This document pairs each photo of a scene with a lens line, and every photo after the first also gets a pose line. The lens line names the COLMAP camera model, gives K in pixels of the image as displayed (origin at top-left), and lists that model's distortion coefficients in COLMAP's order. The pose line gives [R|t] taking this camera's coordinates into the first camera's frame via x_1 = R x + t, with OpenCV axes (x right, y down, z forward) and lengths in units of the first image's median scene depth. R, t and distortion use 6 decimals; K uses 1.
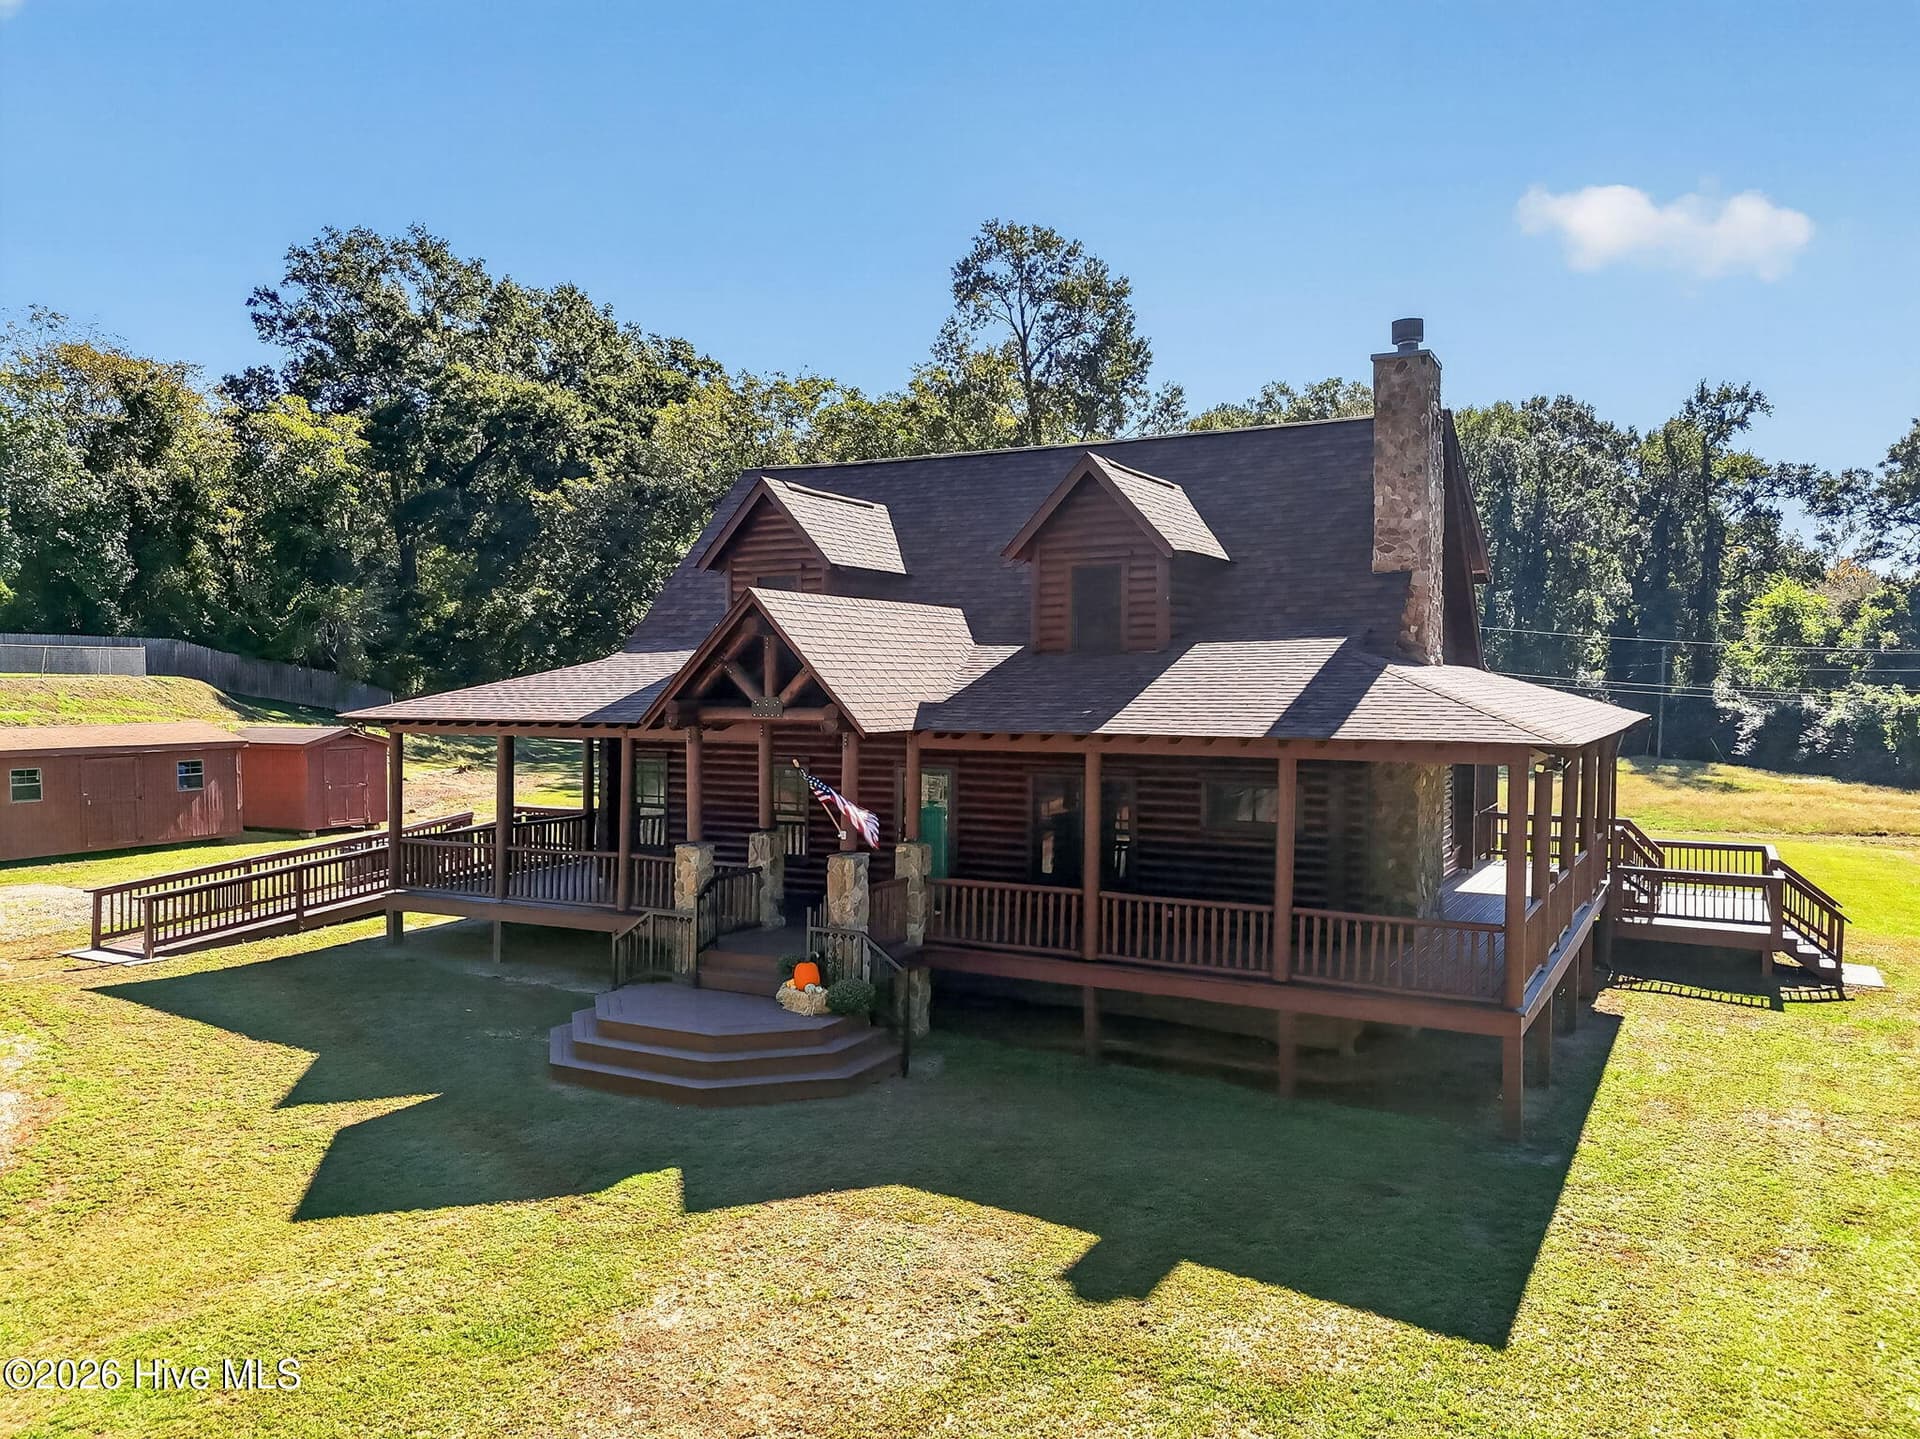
lens RADIAL K [[1402.8, 0, 954.9], [0, 1402.8, 714.4], [0, 0, 1]] dist [0.096892, -0.080432]
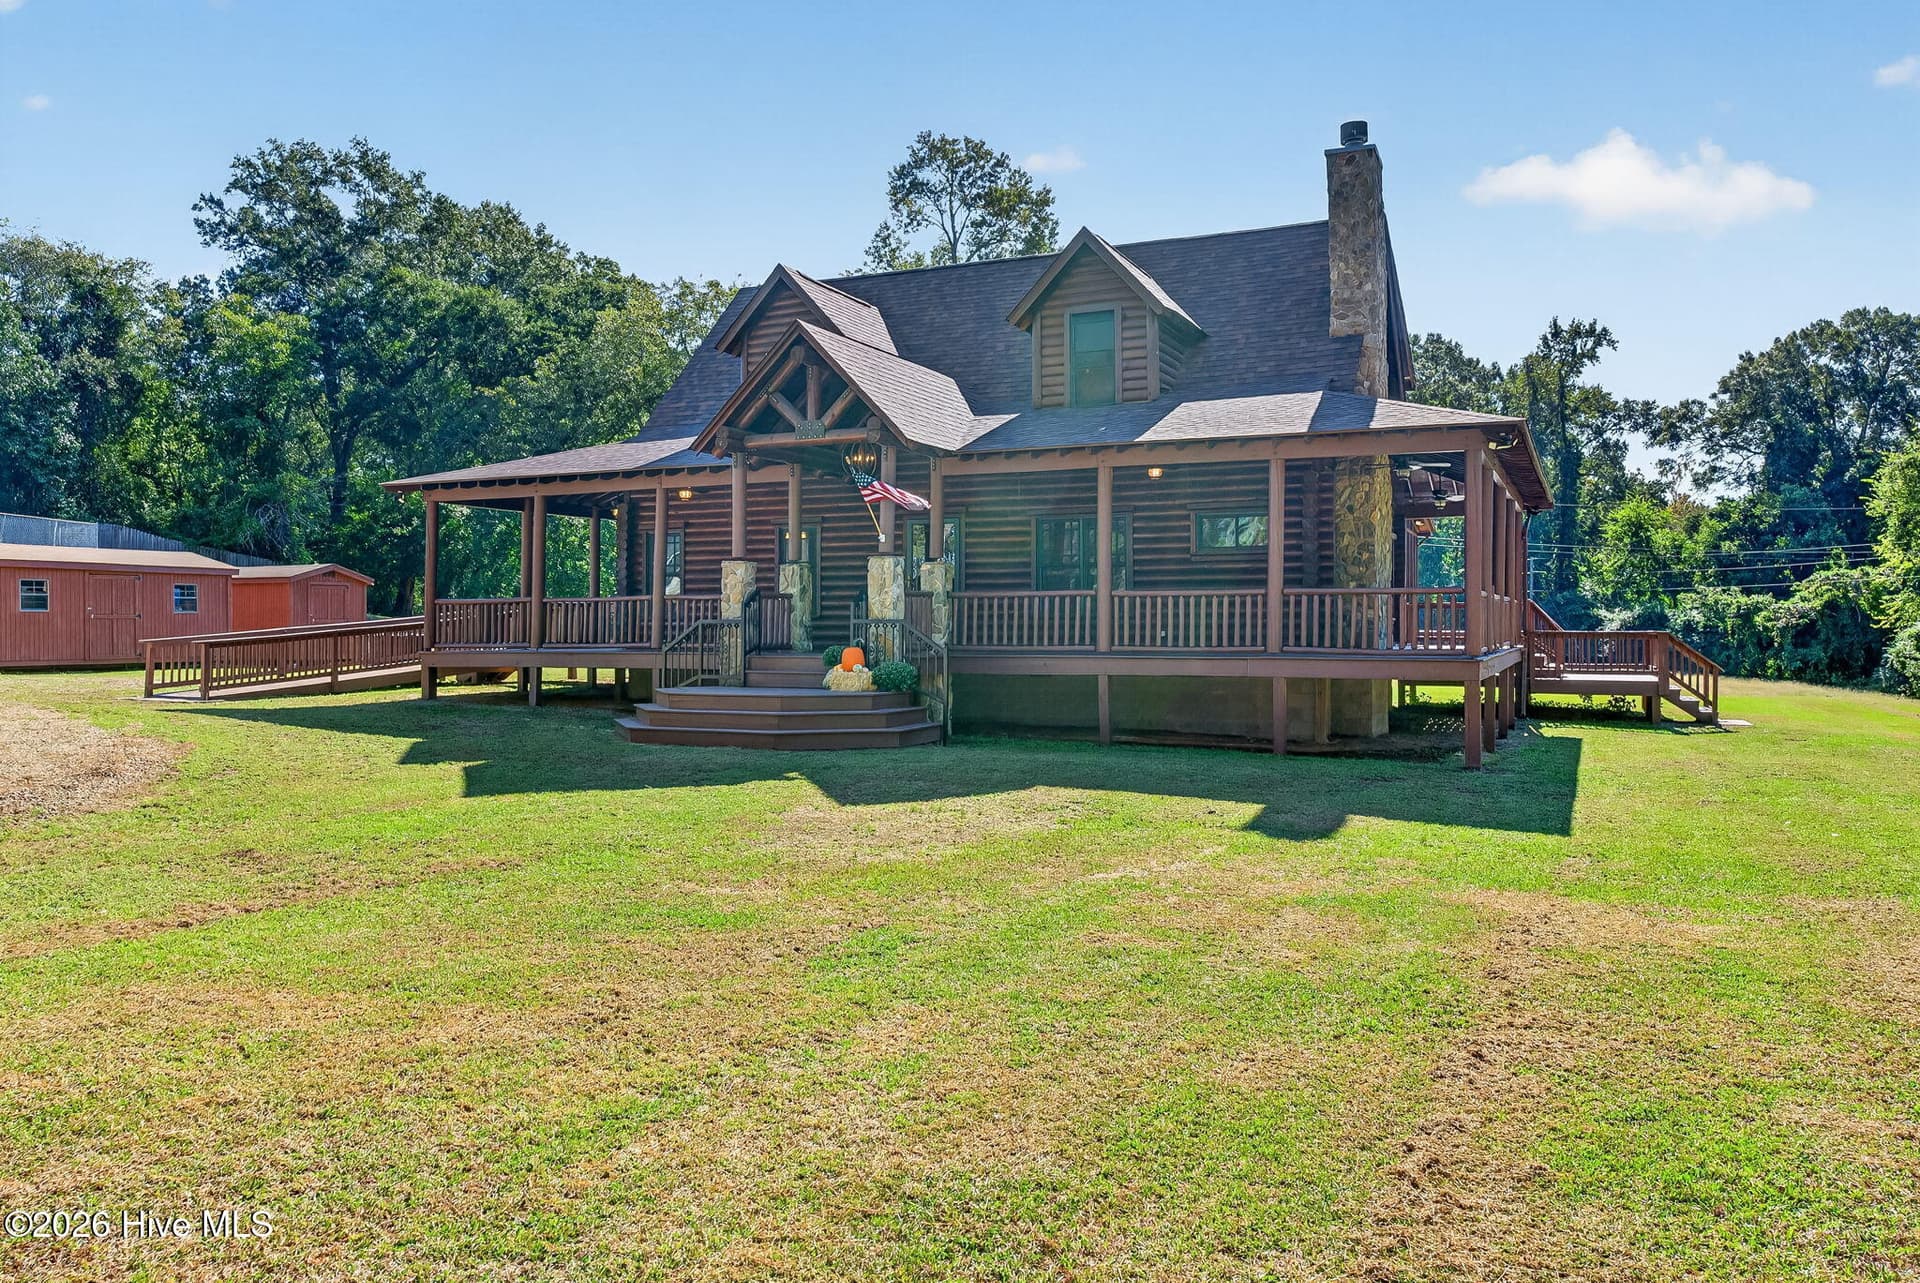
lens RADIAL K [[1382.6, 0, 959.4], [0, 1382.6, 599.4], [0, 0, 1]] dist [0.022355, 0.001077]
pose [[0.997177, -0.003283, 0.075009, -0.025608], [0.006600, 0.999009, -0.044021, 0.046352], [-0.074791, 0.044392, 0.996211, -0.023860]]
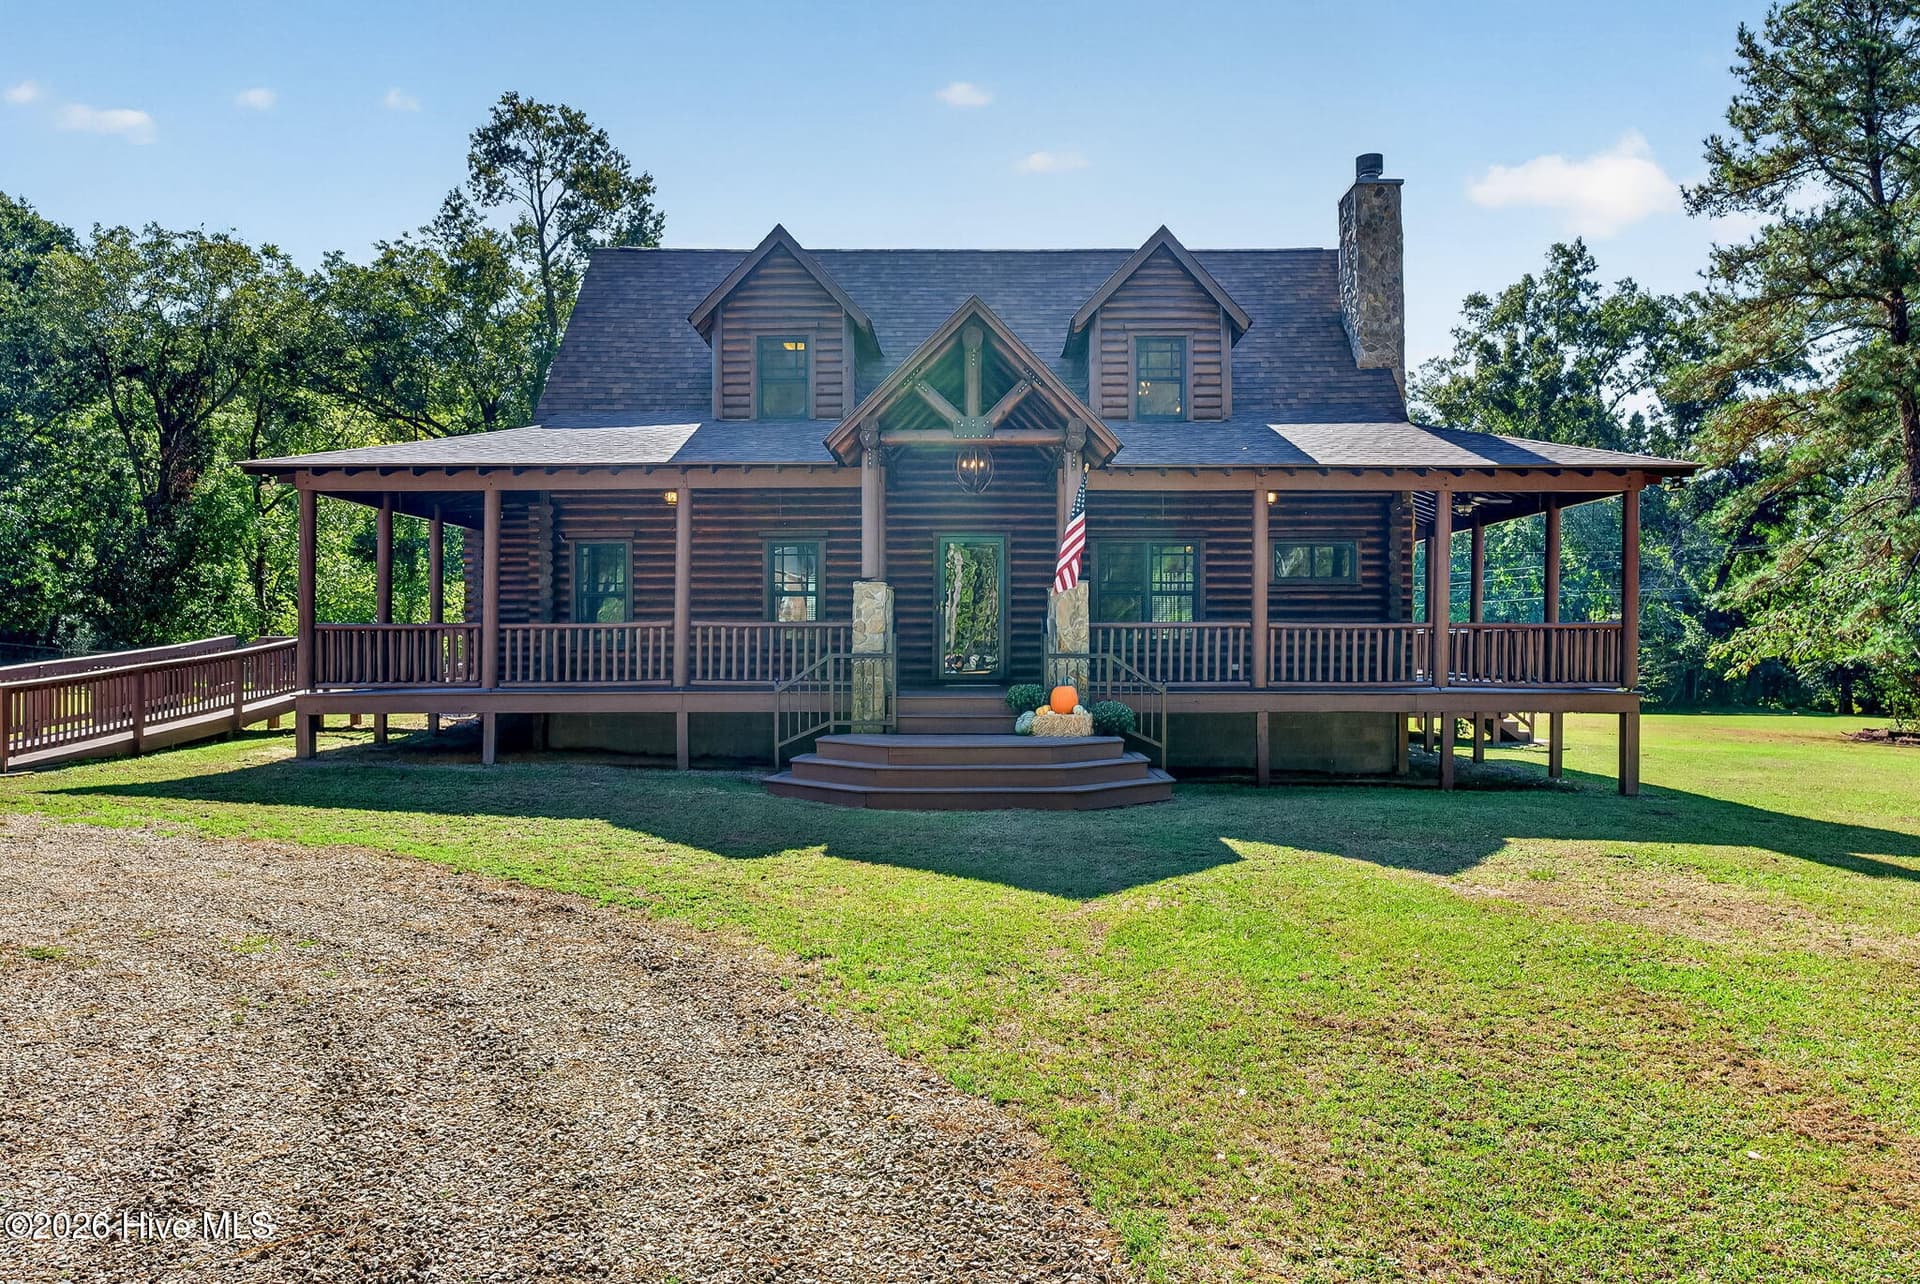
lens RADIAL K [[1438.5, 0, 960.0], [0, 1438.5, 642.0], [0, 0, 1]] dist [0.003944, 0.004682]
pose [[0.880216, 0.000447, 0.474574, -0.156413], [0.016723, 0.999349, -0.031959, 0.043891], [-0.474279, 0.036067, 0.879635, 0.043534]]
